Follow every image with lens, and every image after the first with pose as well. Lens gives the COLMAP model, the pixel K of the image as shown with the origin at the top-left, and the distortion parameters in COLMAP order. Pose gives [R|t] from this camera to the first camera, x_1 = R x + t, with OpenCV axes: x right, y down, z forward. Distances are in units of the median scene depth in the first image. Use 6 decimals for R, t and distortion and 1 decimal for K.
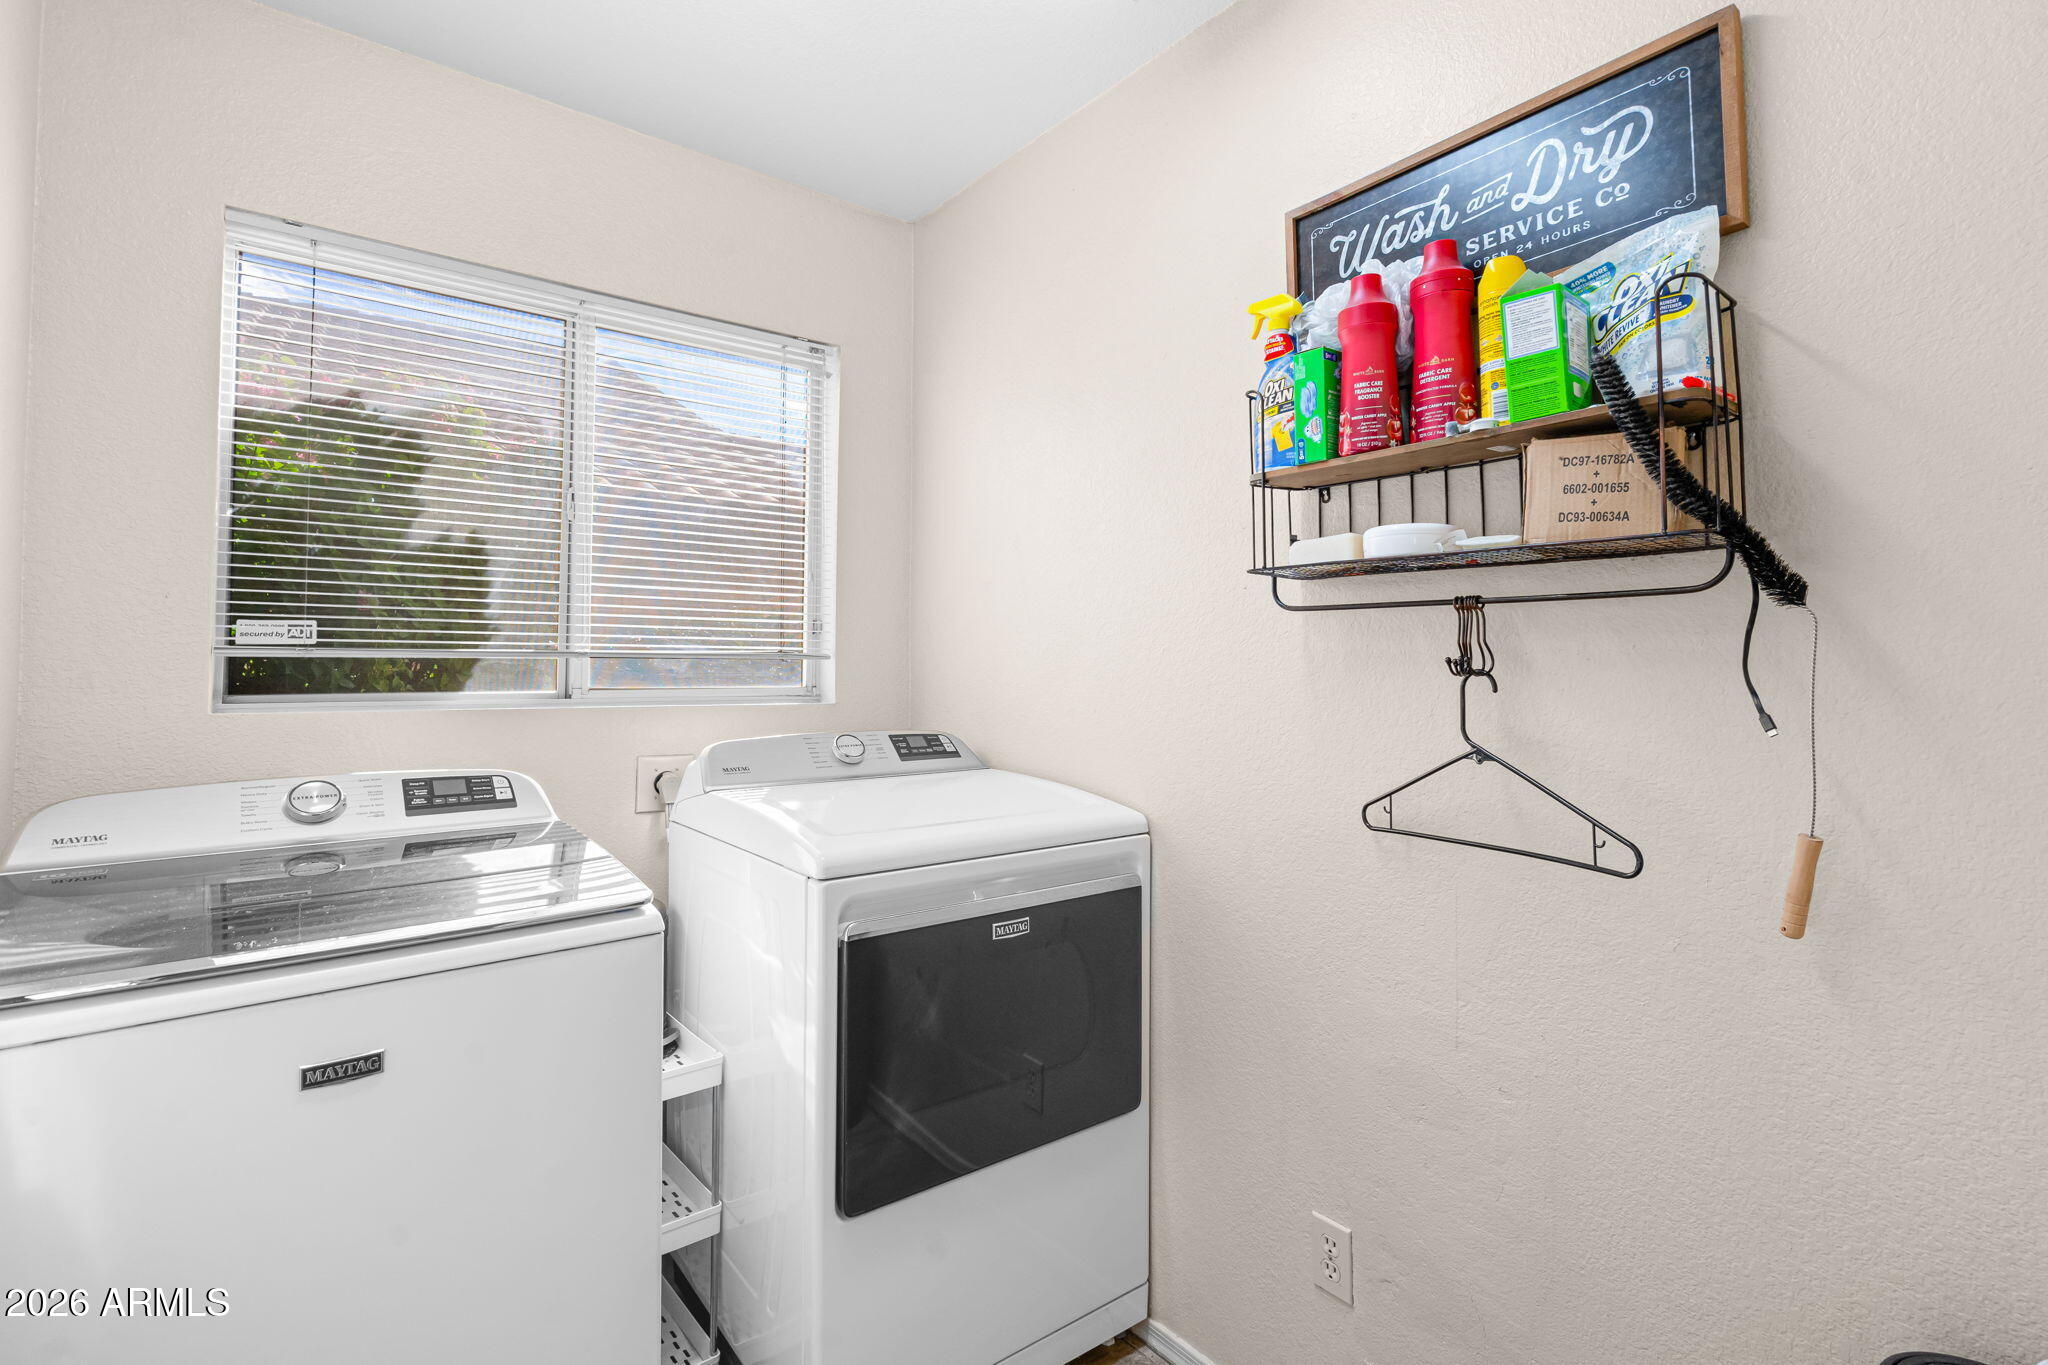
lens RADIAL K [[940.3, 0, 1021.4], [0, 940.3, 680.4], [0, 0, 1]] dist [-0.009450, 0.004892]
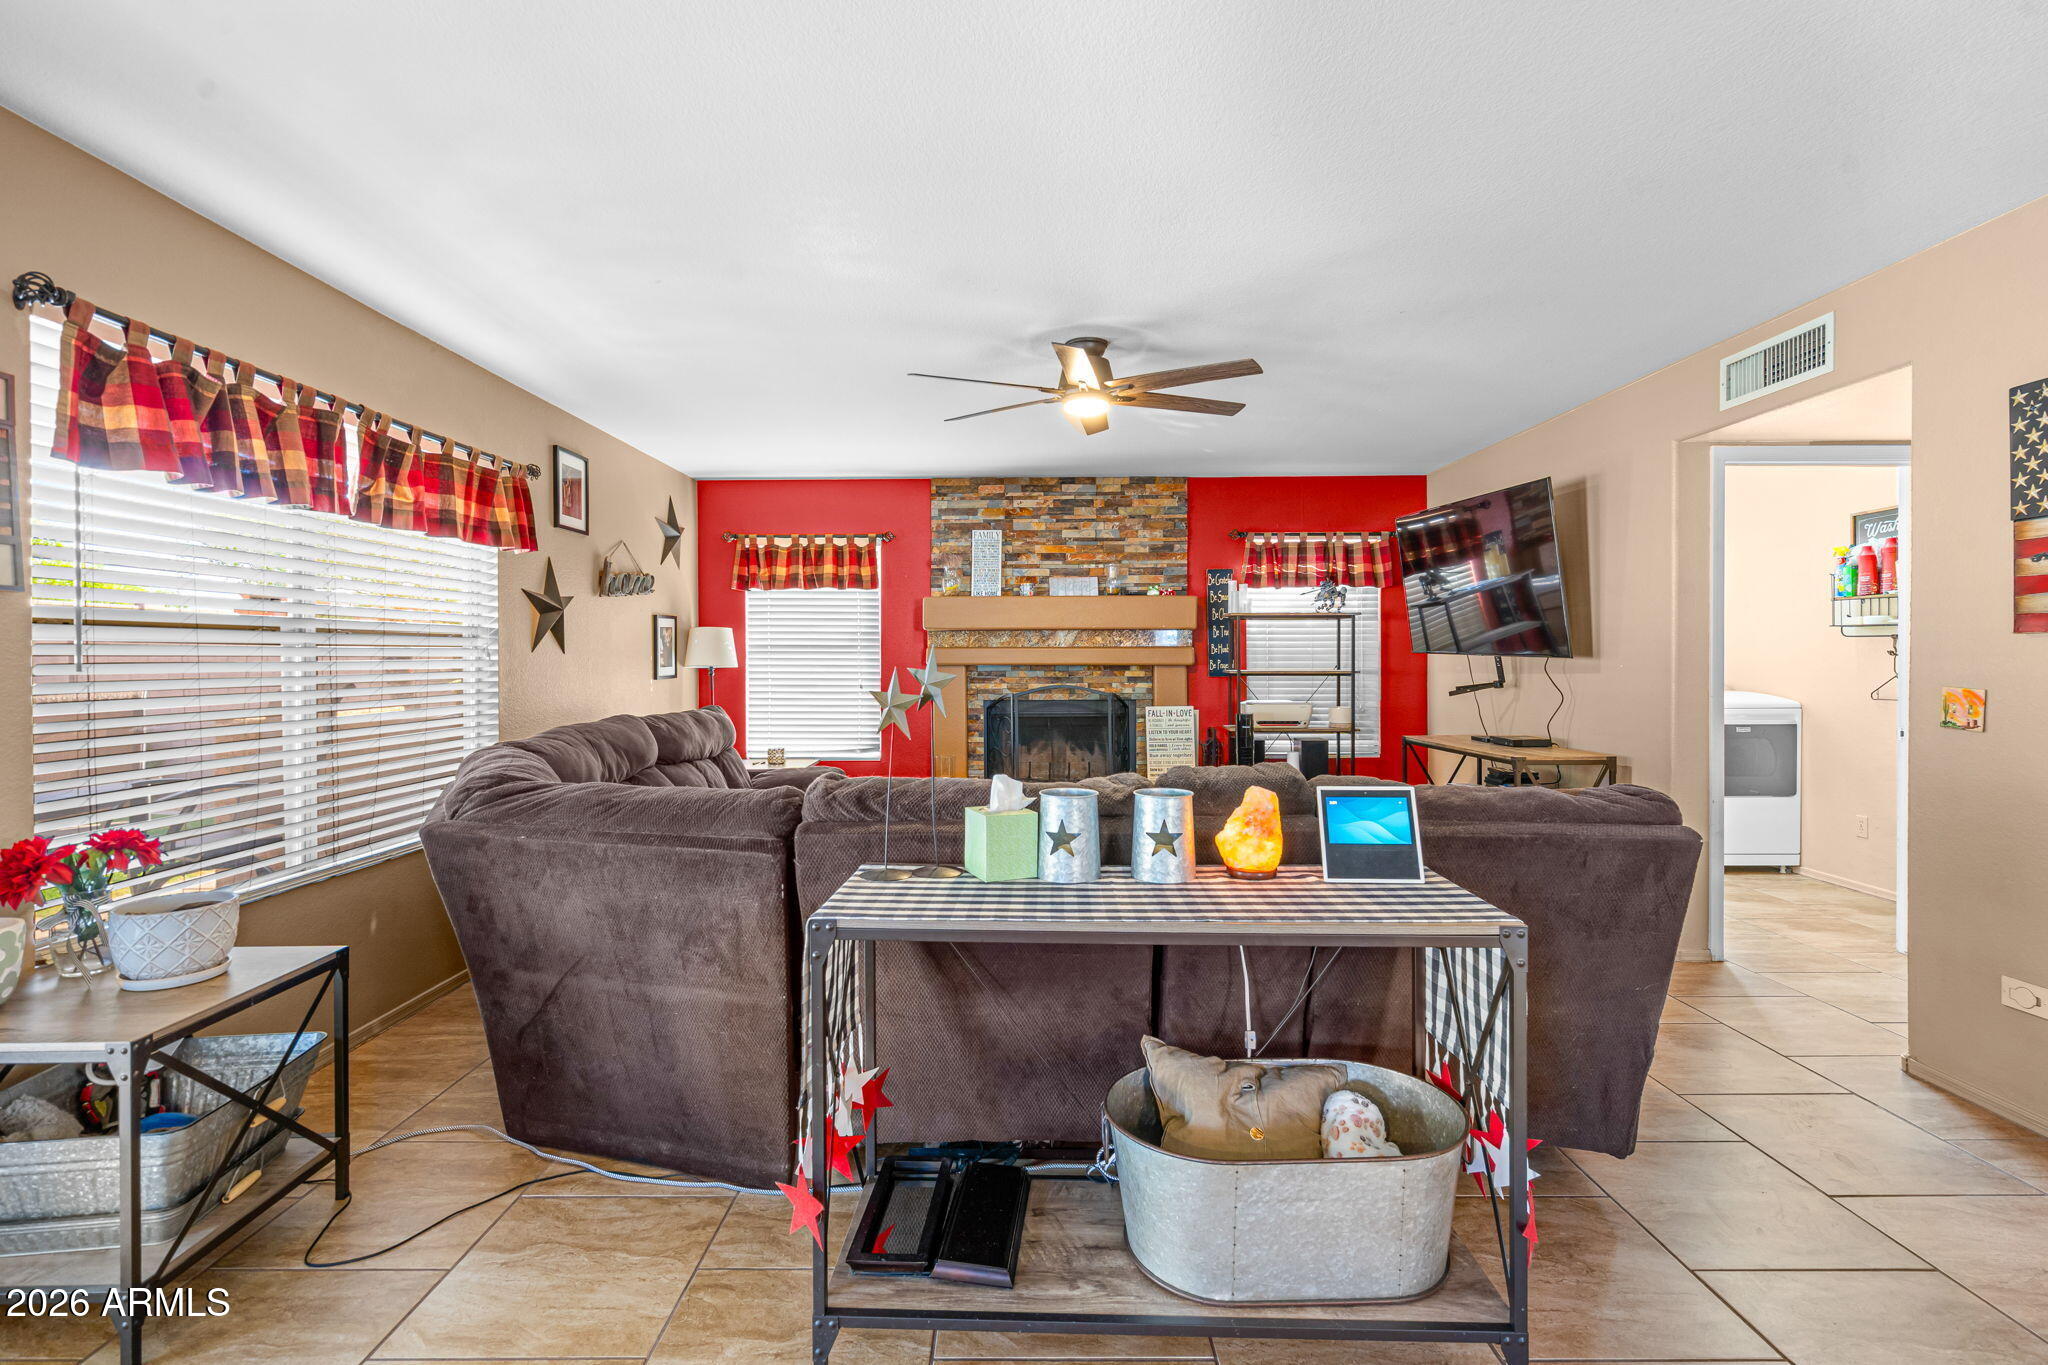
lens RADIAL K [[940.3, 0, 1020.9], [0, 940.3, 667.1], [0, 0, 1]] dist [-0.009450, 0.004892]
pose [[0.784559, 0.002912, -0.620047, 0.042576], [0.000250, 0.999987, 0.005013, 0.020870], [0.620054, -0.004088, 0.784548, -3.741201]]
